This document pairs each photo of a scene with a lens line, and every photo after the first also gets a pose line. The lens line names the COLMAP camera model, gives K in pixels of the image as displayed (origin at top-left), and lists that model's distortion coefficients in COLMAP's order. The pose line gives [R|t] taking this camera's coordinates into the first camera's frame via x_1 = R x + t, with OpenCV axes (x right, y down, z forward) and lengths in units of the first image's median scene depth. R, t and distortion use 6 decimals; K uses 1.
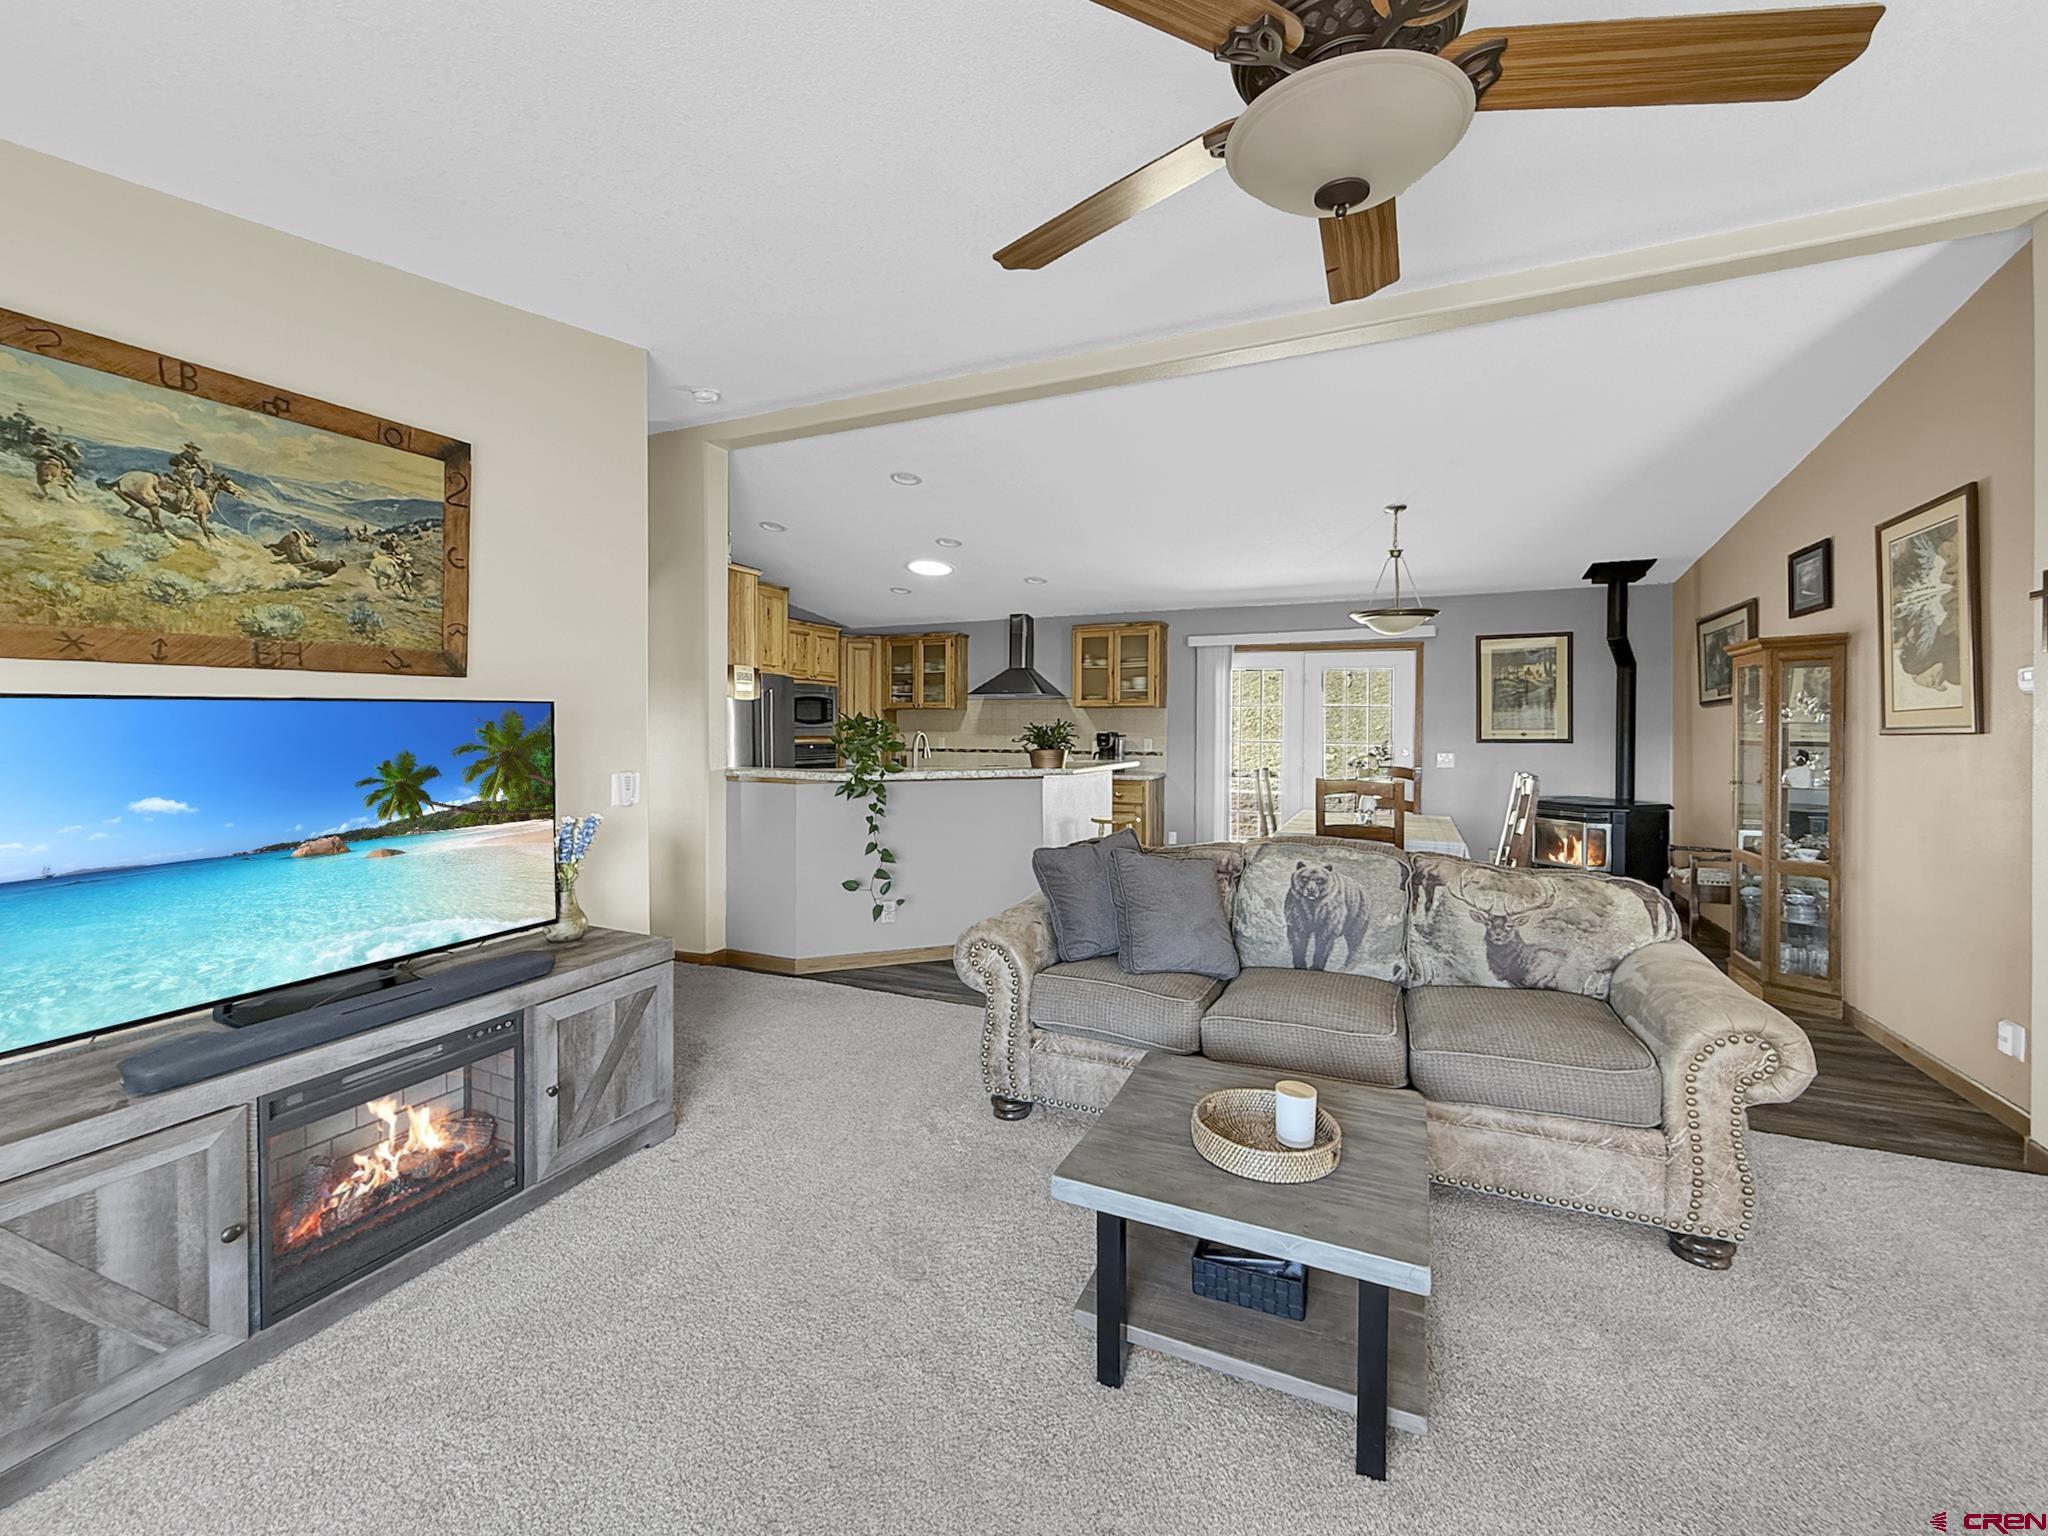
lens RADIAL K [[846.4, 0, 1013.1], [0, 846.4, 731.6], [0, 0, 1]] dist [0.000700, 0.000138]
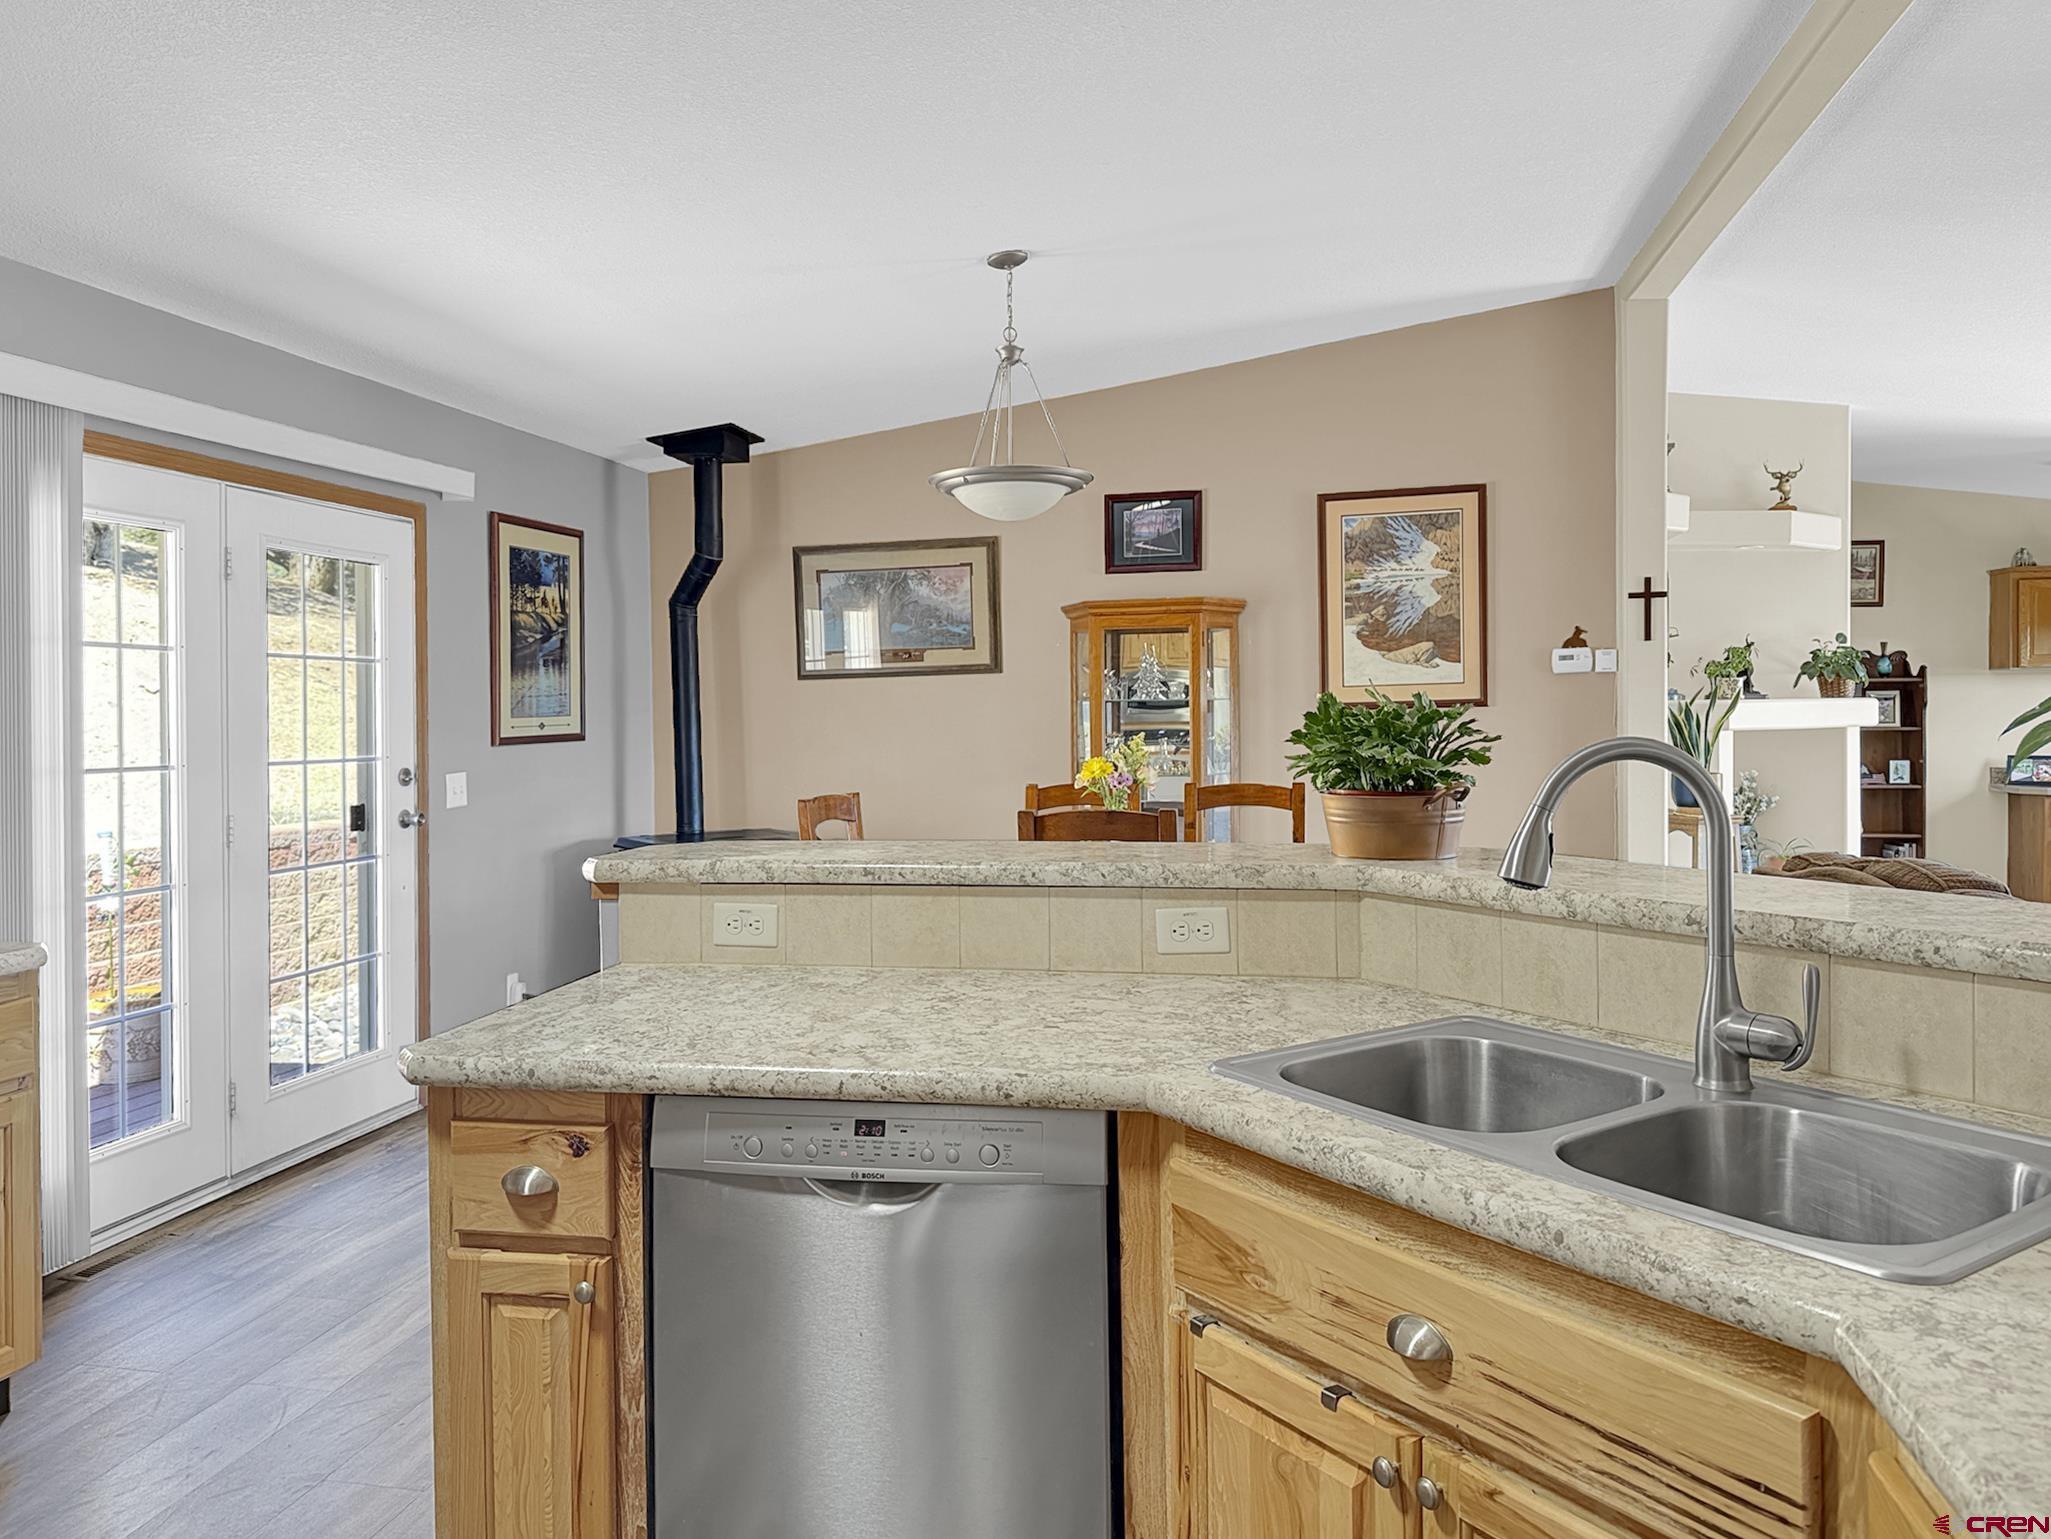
lens RADIAL K [[1469.4, 0, 1046.9], [0, 1469.4, 713.6], [0, 0, 1]] dist [0.077819, -0.115178]
pose [[-0.219169, -0.005730, 0.975670, -0.707527], [0.016554, 0.999817, 0.009591, -0.017319], [-0.975547, 0.018254, -0.219034, 2.116755]]
